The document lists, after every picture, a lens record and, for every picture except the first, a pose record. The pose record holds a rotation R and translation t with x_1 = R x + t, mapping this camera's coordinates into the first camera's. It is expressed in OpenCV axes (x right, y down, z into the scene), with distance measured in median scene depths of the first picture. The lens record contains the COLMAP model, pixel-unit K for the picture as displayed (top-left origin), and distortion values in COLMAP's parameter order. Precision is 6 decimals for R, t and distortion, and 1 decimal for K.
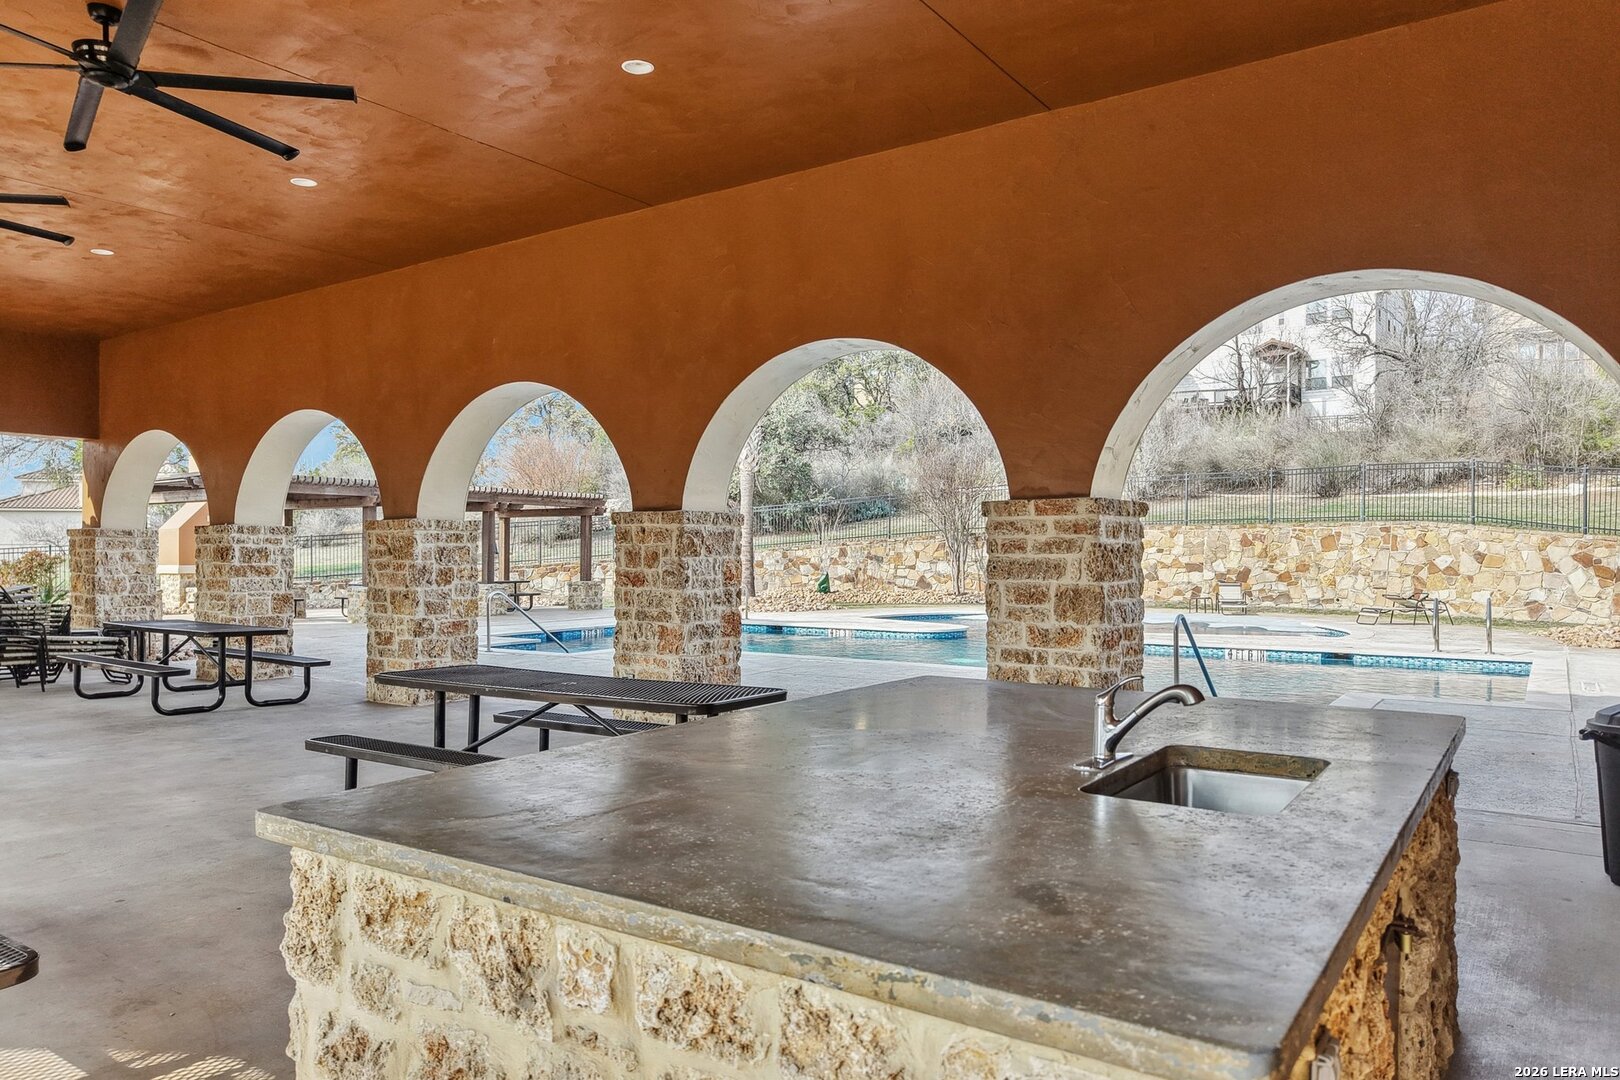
lens RADIAL K [[1102.7, 0, 810.0], [0, 1102.7, 540.0], [0, 0, 1]] dist [0.008550, 0.002762]
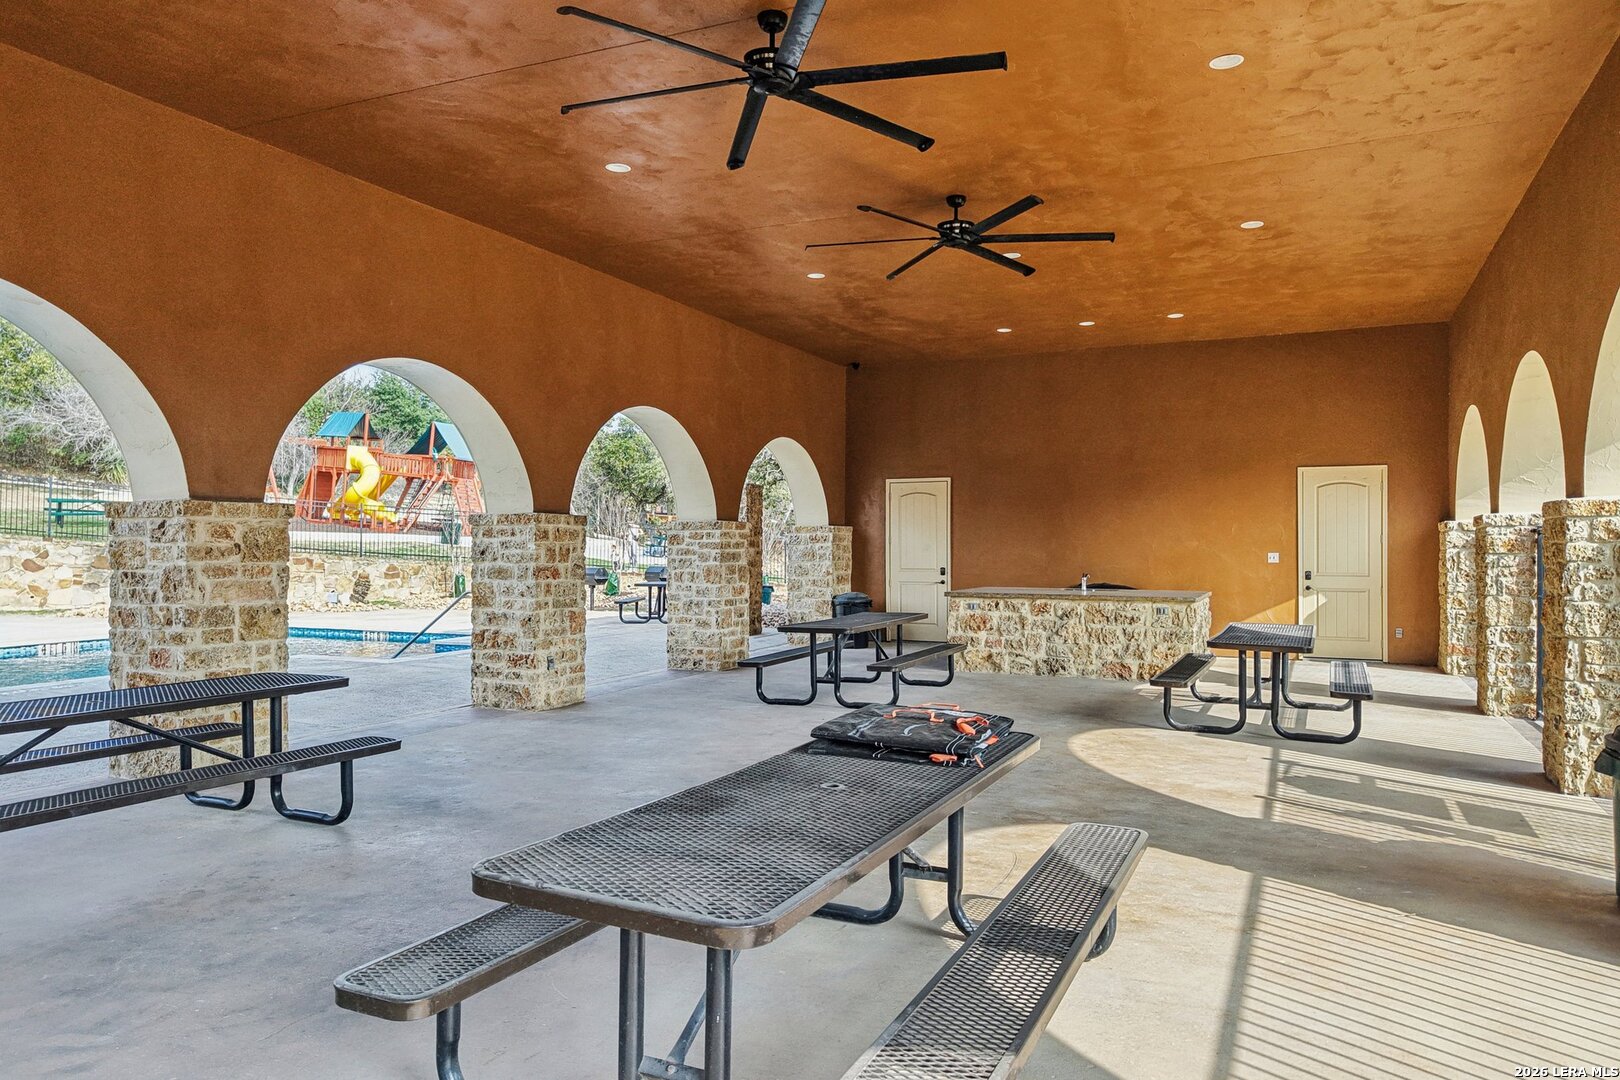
lens RADIAL K [[1102.7, 0, 810.0], [0, 1102.7, 540.0], [0, 0, 1]] dist [0.008550, 0.002762]
pose [[-0.156246, 0.004280, 0.987709, -1.339431], [-0.012599, 0.999901, -0.006326, 0.005321], [-0.987638, -0.013433, -0.156177, 0.914846]]
